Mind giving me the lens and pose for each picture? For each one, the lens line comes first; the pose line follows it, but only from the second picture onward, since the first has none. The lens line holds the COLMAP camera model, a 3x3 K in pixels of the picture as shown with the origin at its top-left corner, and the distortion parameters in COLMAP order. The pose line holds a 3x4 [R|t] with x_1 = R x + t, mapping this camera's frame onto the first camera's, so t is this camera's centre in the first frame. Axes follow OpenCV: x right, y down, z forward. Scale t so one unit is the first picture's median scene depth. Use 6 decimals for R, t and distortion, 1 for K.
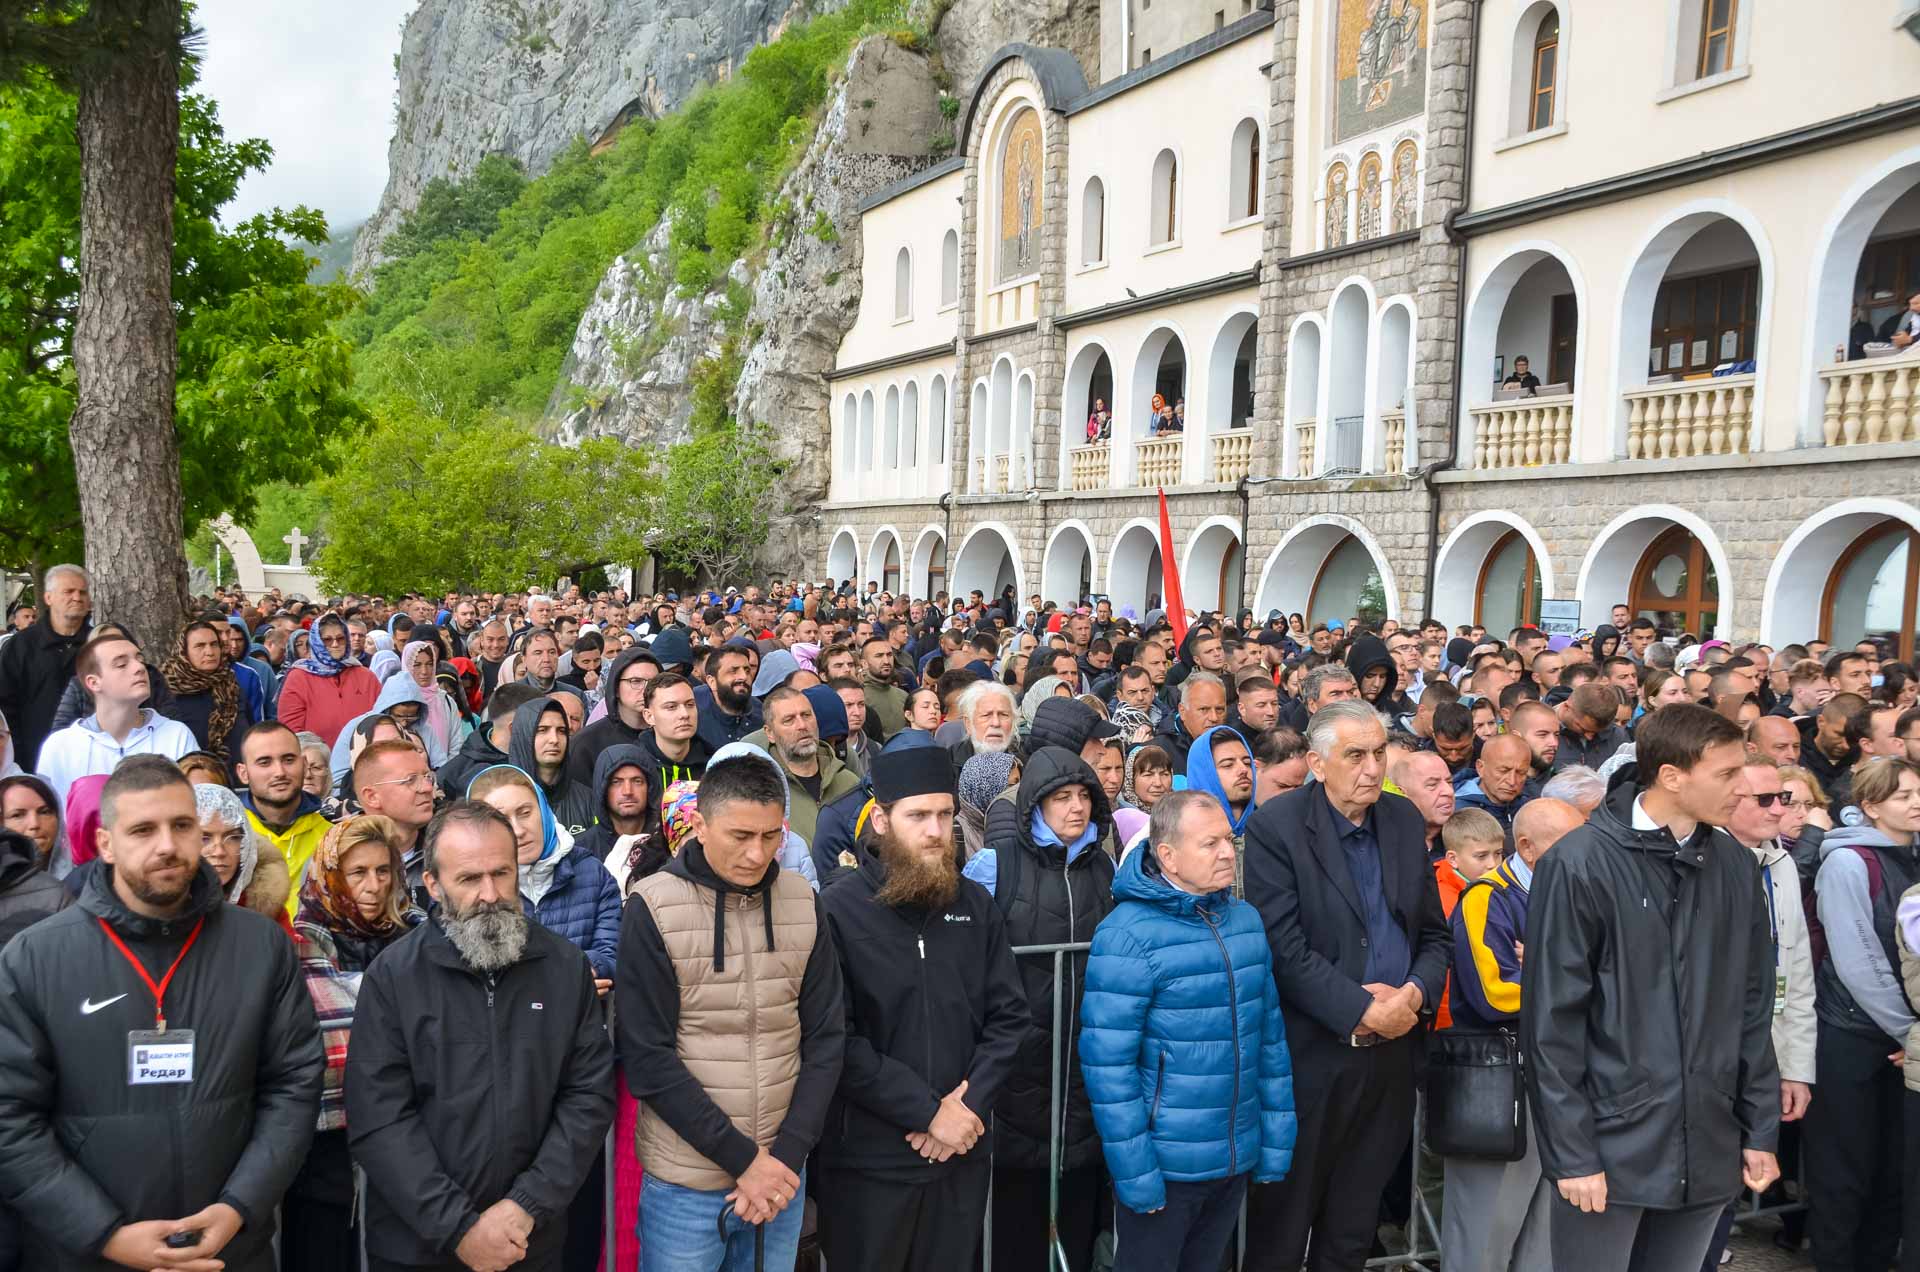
lens RADIAL K [[1819.7, 0, 960.0], [0, 1819.7, 636.0], [0, 0, 1]] dist [-0.051202, -0.001055]
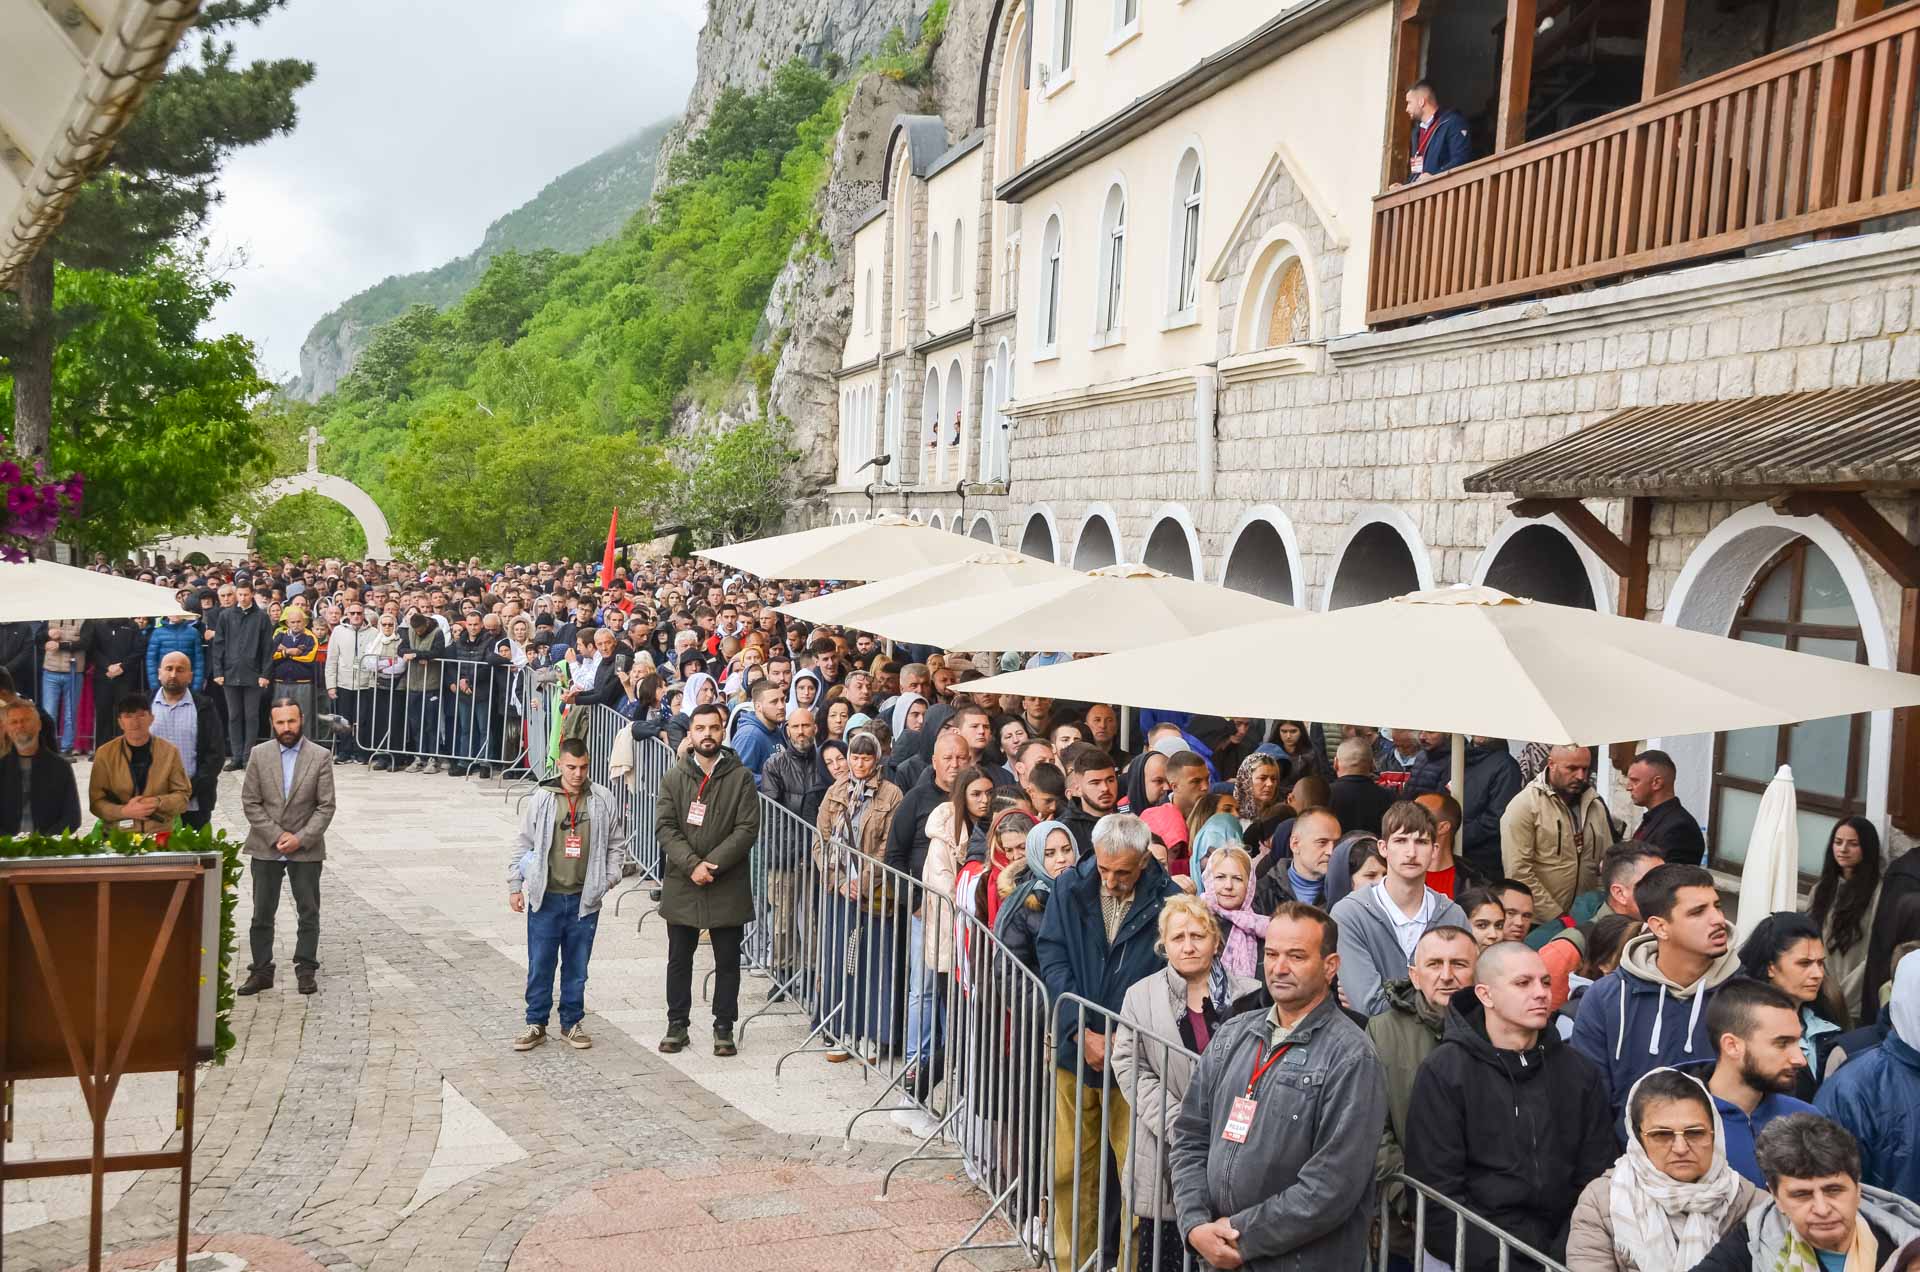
lens RADIAL K [[2499.2, 0, 960.0], [0, 2499.2, 636.0], [0, 0, 1]] dist [0.063923, 0.002123]
pose [[0.970809, 0.019356, -0.239071, 0.376807], [-0.018932, 0.999812, 0.004070, 0.011560], [0.239105, 0.000575, 0.970993, -0.491905]]
